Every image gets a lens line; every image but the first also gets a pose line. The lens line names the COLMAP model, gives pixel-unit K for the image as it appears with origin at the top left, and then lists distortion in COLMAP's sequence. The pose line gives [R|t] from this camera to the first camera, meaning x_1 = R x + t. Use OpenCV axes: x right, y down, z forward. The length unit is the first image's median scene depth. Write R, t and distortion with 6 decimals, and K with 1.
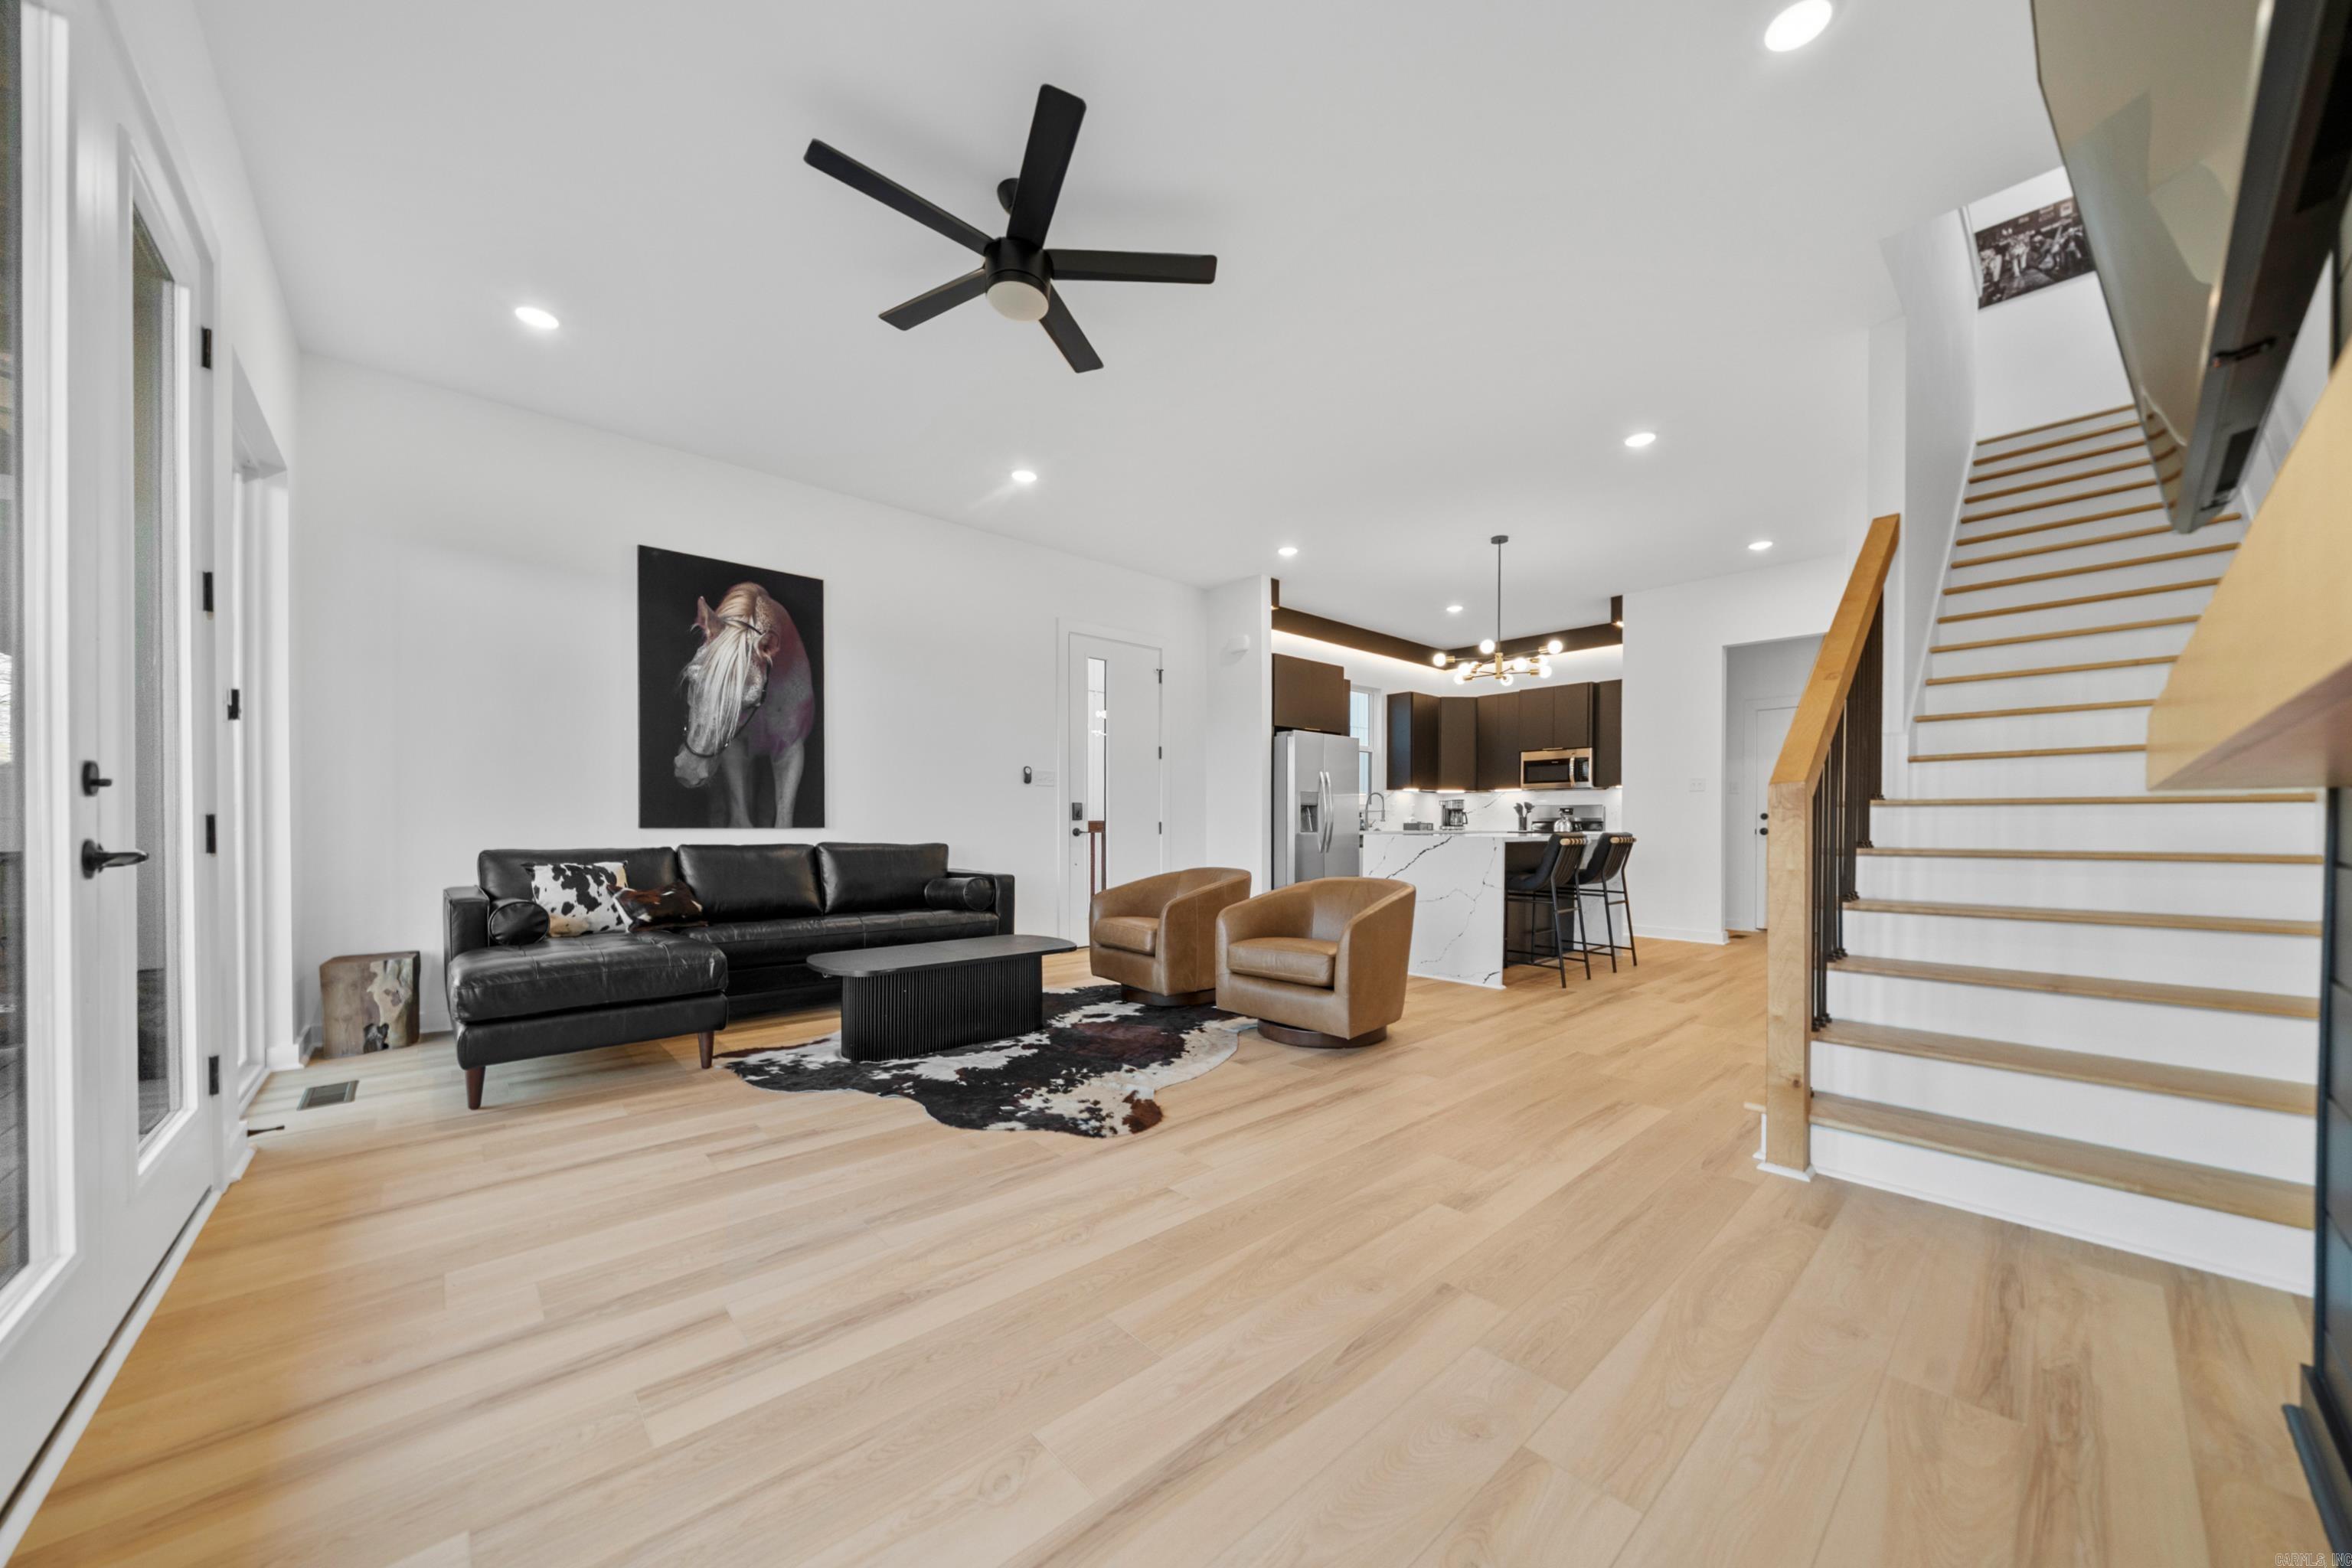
lens RADIAL K [[832.0, 0, 1198.7], [0, 832.0, 835.3], [0, 0, 1]] dist [0.000334, -0.000001]
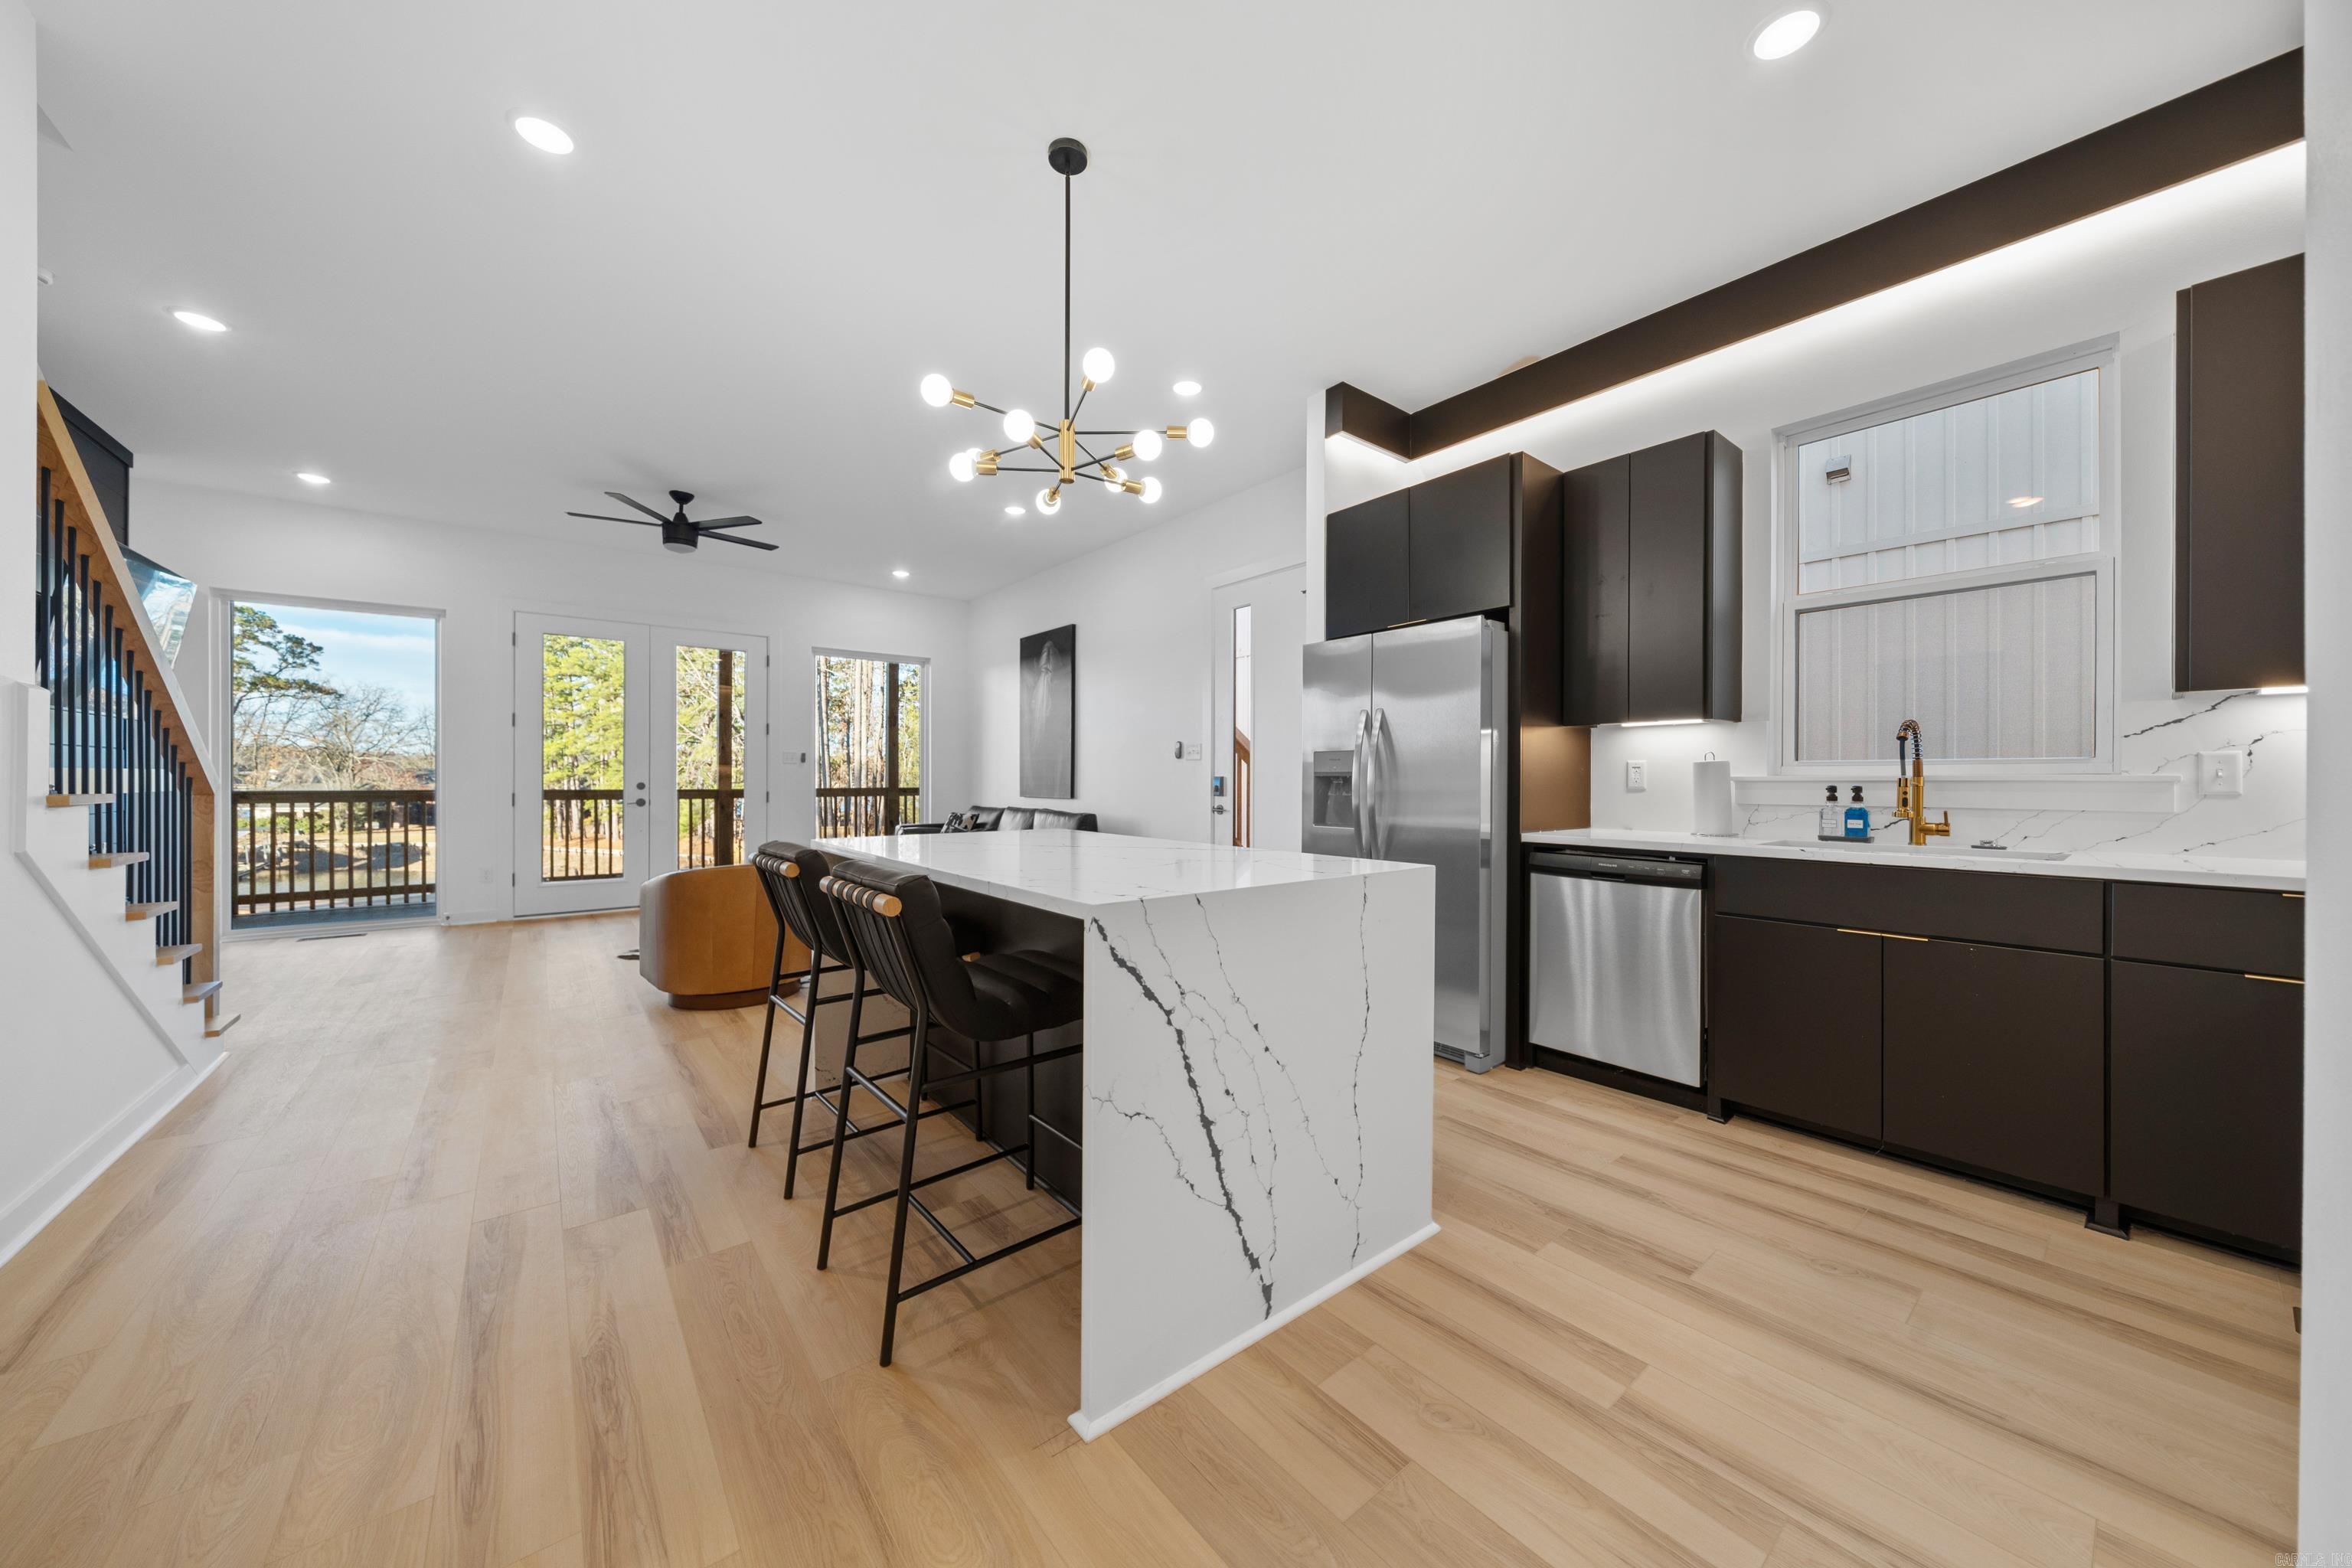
lens RADIAL K [[804.2, 0, 1176.0], [0, 804.2, 784.0], [0, 0, 1]] dist [-0.007477, -0.000023]
pose [[-0.074015, 0.001535, -0.997256, 1.201296], [-0.016791, 0.999855, 0.002785, -0.055292], [0.997116, 0.016951, -0.073978, 1.708129]]
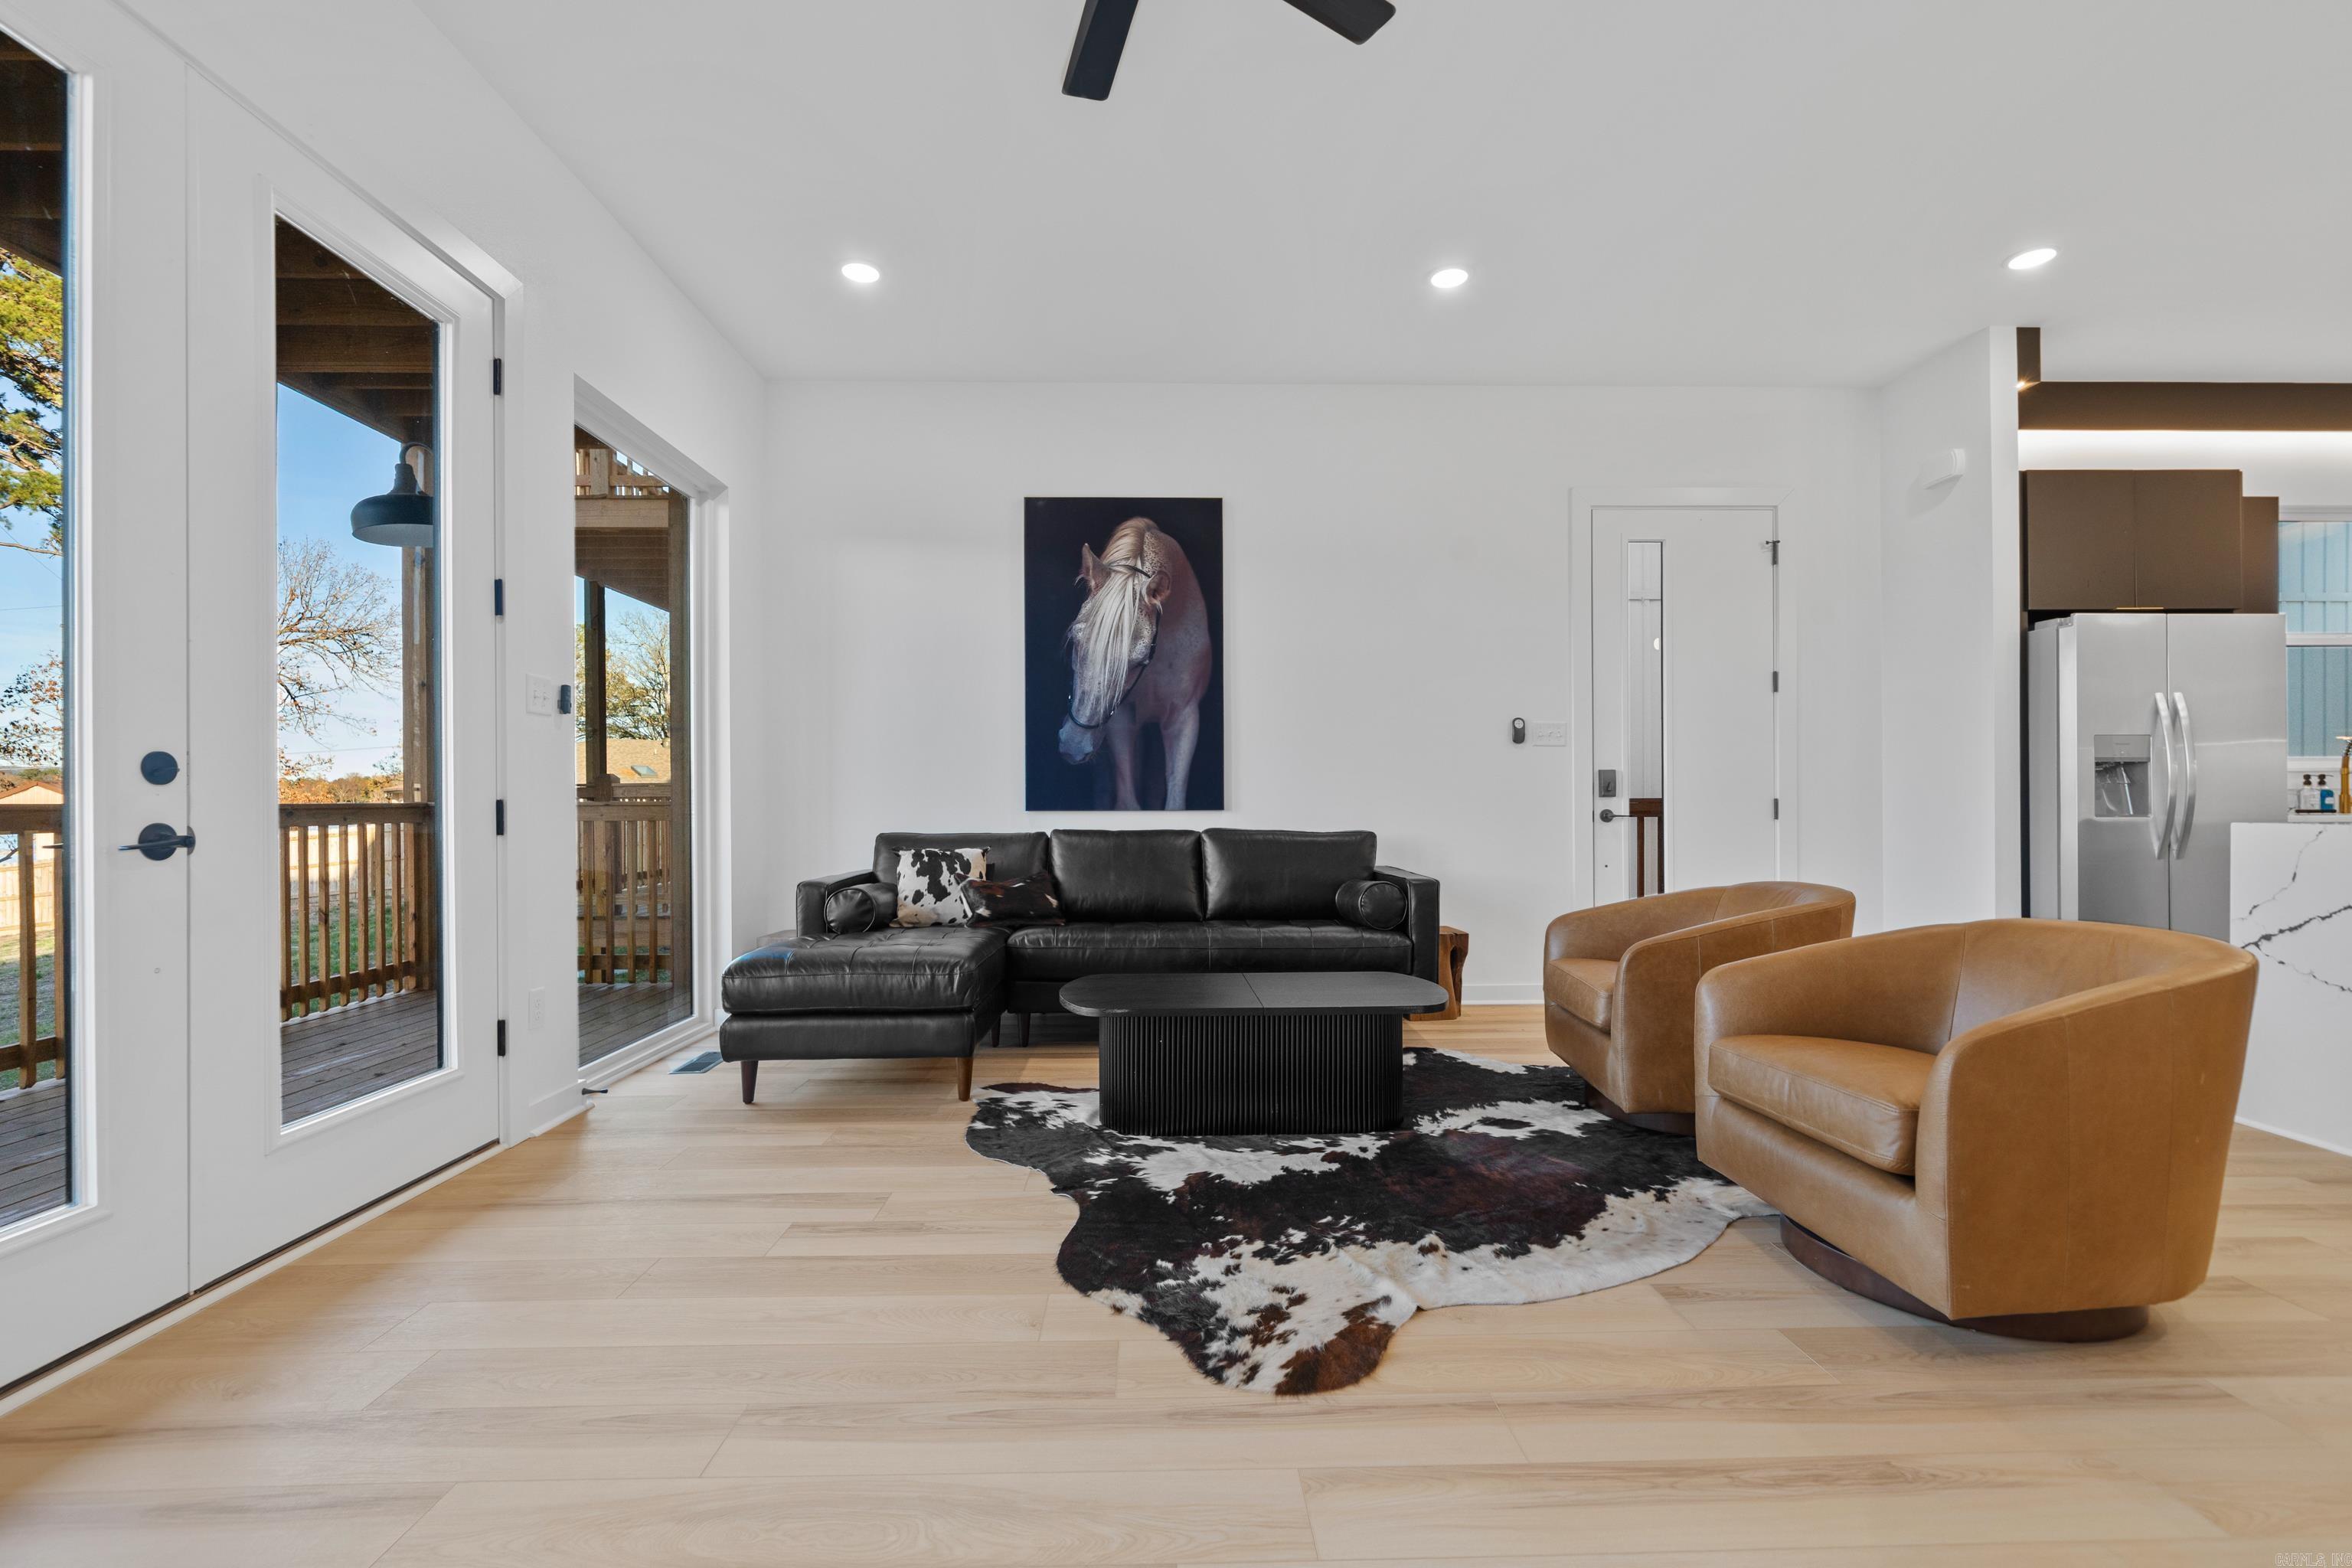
lens RADIAL K [[1008.9, 0, 1180.1], [0, 1008.9, 810.8], [0, 0, 1]] dist [-0.000248, 0.000015]
pose [[0.749833, -0.002597, -0.661622, 0.203966], [-0.003192, 0.999966, -0.007543, -0.001170], [0.661619, 0.007768, 0.749800, 0.335933]]
